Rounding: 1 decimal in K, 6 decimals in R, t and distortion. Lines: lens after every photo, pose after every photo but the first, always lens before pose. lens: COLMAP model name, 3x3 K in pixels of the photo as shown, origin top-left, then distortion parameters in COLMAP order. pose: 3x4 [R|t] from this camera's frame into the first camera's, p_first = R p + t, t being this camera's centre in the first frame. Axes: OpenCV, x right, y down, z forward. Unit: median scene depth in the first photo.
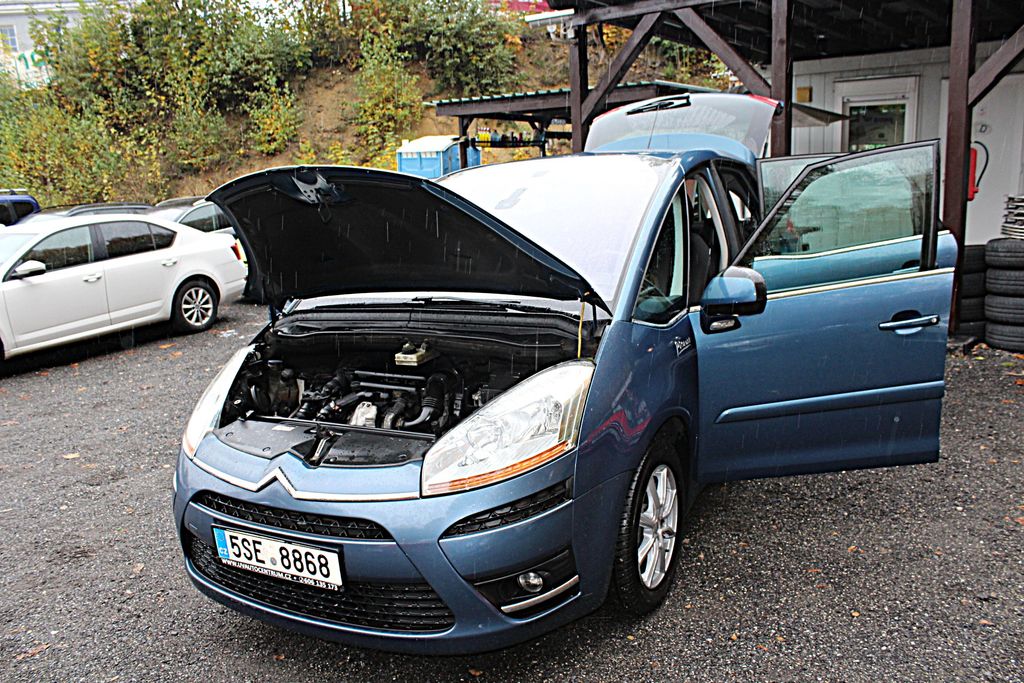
lens RADIAL K [[843.9, 0, 515.7], [0, 843.9, 346.6], [0, 0, 1]] dist [-0.161823, 0.131190]
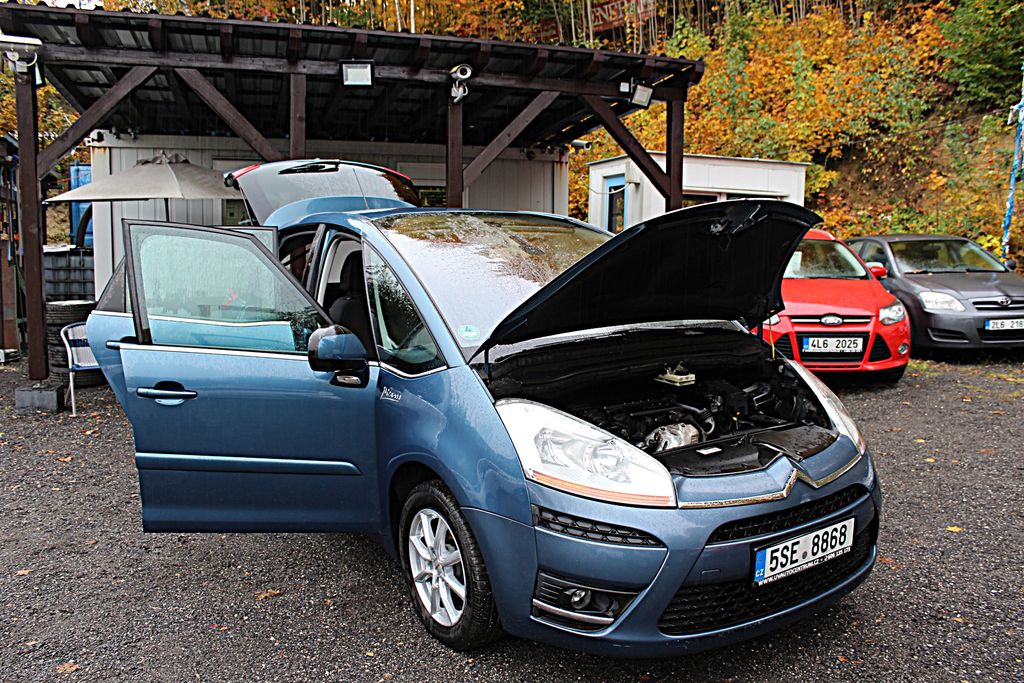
lens RADIAL K [[843.9, 0, 516.6], [0, 843.9, 351.3], [0, 0, 1]] dist [-0.161823, 0.131190]
pose [[0.477318, -0.066867, 0.876183, -1.056758], [0.154434, 0.987964, -0.008733, -0.041232], [-0.865054, 0.139481, 0.481900, 0.575767]]
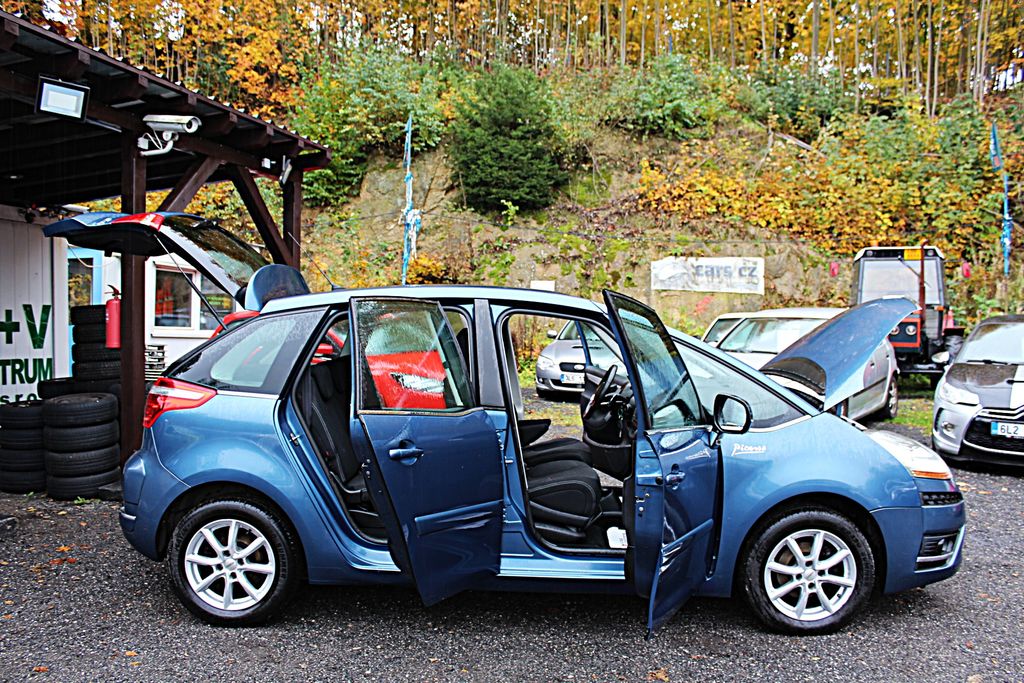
lens RADIAL K [[838.0, 0, 511.1], [0, 838.0, 348.3], [0, 0, 1]] dist [-0.152278, 0.122488]
pose [[-0.444564, 0.019176, 0.895542, -1.149545], [0.197081, 0.977366, 0.076906, -0.310184], [-0.873798, 0.210684, -0.438281, 1.942034]]
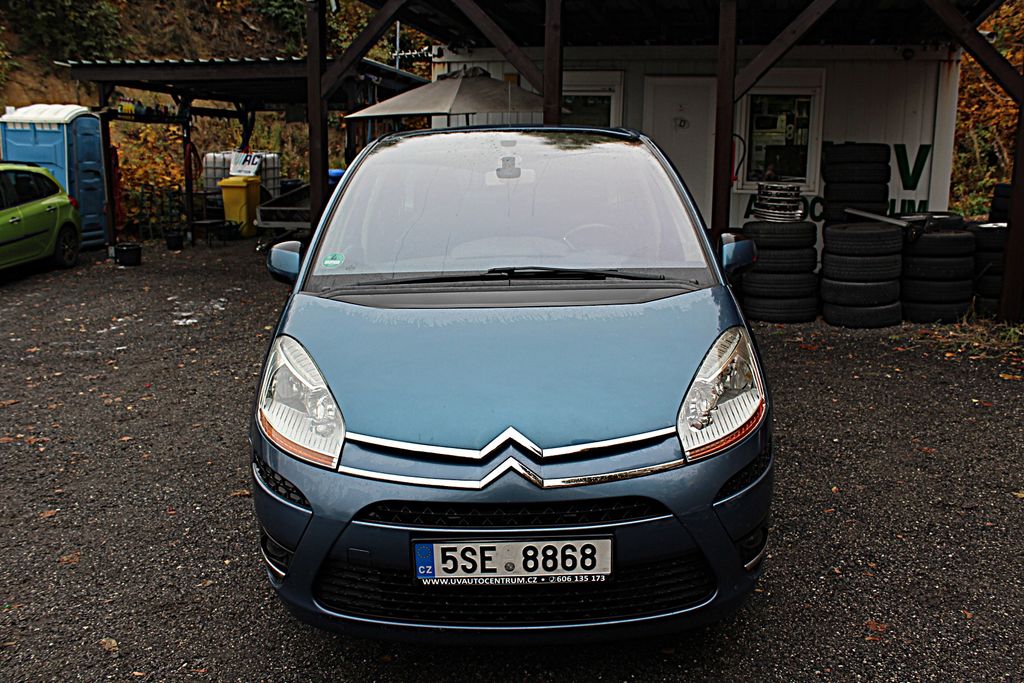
lens RADIAL K [[910.9, 0, 518.6], [0, 910.9, 340.0], [0, 0, 1]] dist [-0.138087, 0.115344]
pose [[0.878397, -0.049829, 0.475327, -0.541127], [0.055837, 0.998439, 0.001482, 0.017098], [-0.474659, 0.025239, 0.879808, 0.120344]]
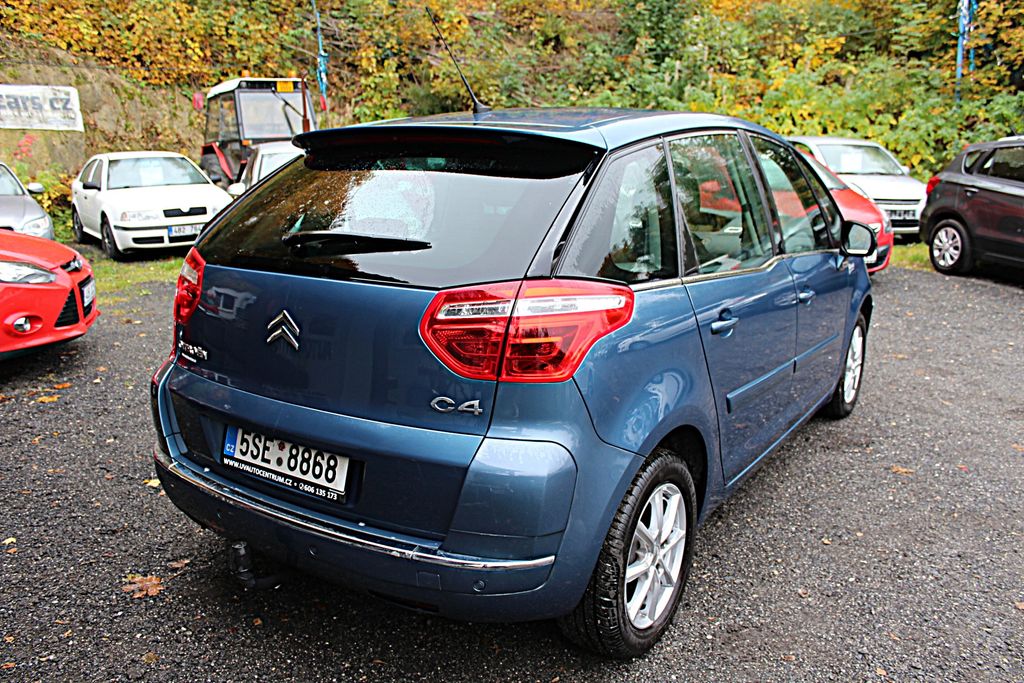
lens RADIAL K [[843.9, 0, 516.8], [0, 843.9, 336.6], [0, 0, 1]] dist [-0.161823, 0.131190]
pose [[-0.992915, 0.044706, 0.110098, 0.143775], [0.085706, 0.911209, 0.402930, -0.489123], [-0.082308, 0.409511, -0.908584, 2.450621]]
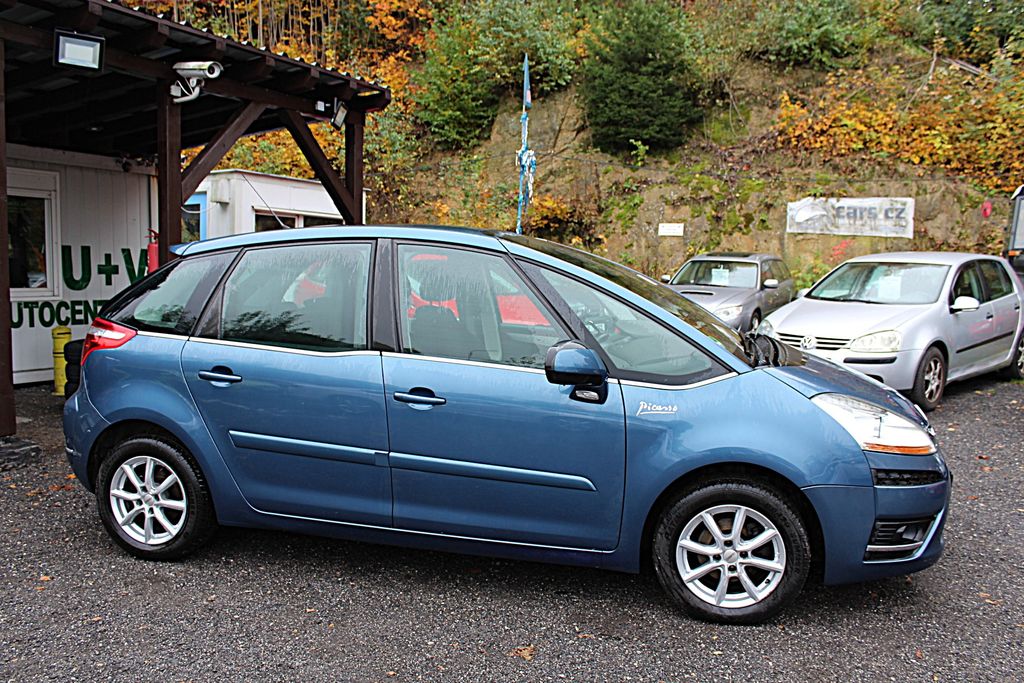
lens RADIAL K [[838.0, 0, 513.5], [0, 838.0, 347.8], [0, 0, 1]] dist [-0.152278, 0.122488]
pose [[-0.245387, -0.047838, 0.968244, -1.198278], [0.199669, 0.974873, 0.098769, -0.227333], [-0.948640, 0.217565, -0.229670, 1.563677]]
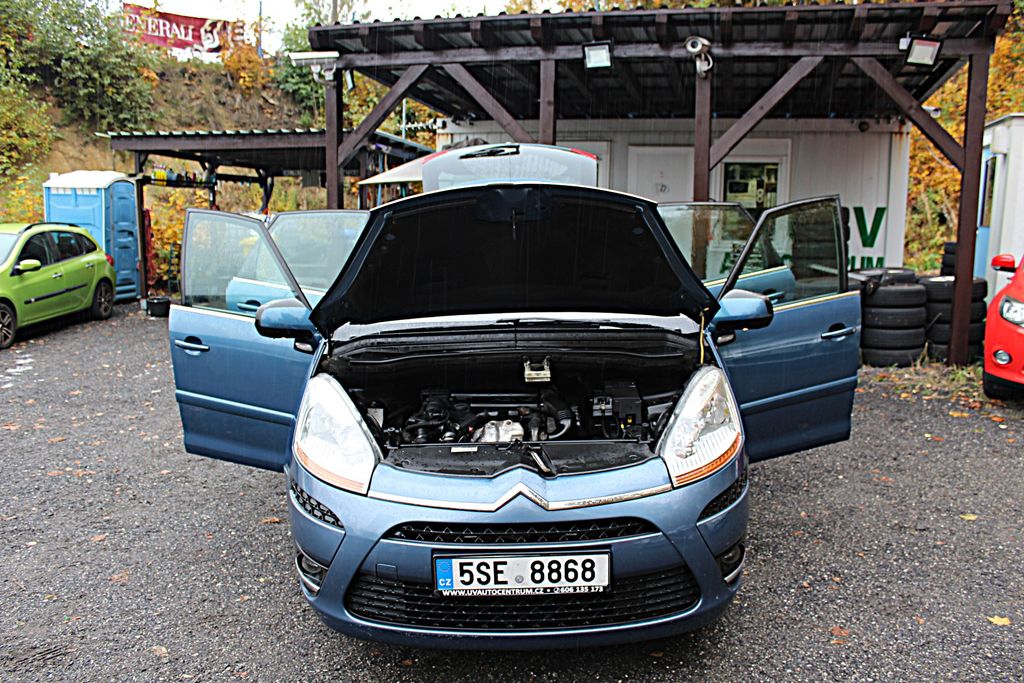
lens RADIAL K [[843.9, 0, 516.1], [0, 843.9, 346.8], [0, 0, 1]] dist [-0.161823, 0.131190]
pose [[0.875707, -0.028545, 0.481998, -0.575088], [0.057288, 0.997342, -0.045019, 0.021777], [-0.479432, 0.067036, 0.875015, 0.086566]]
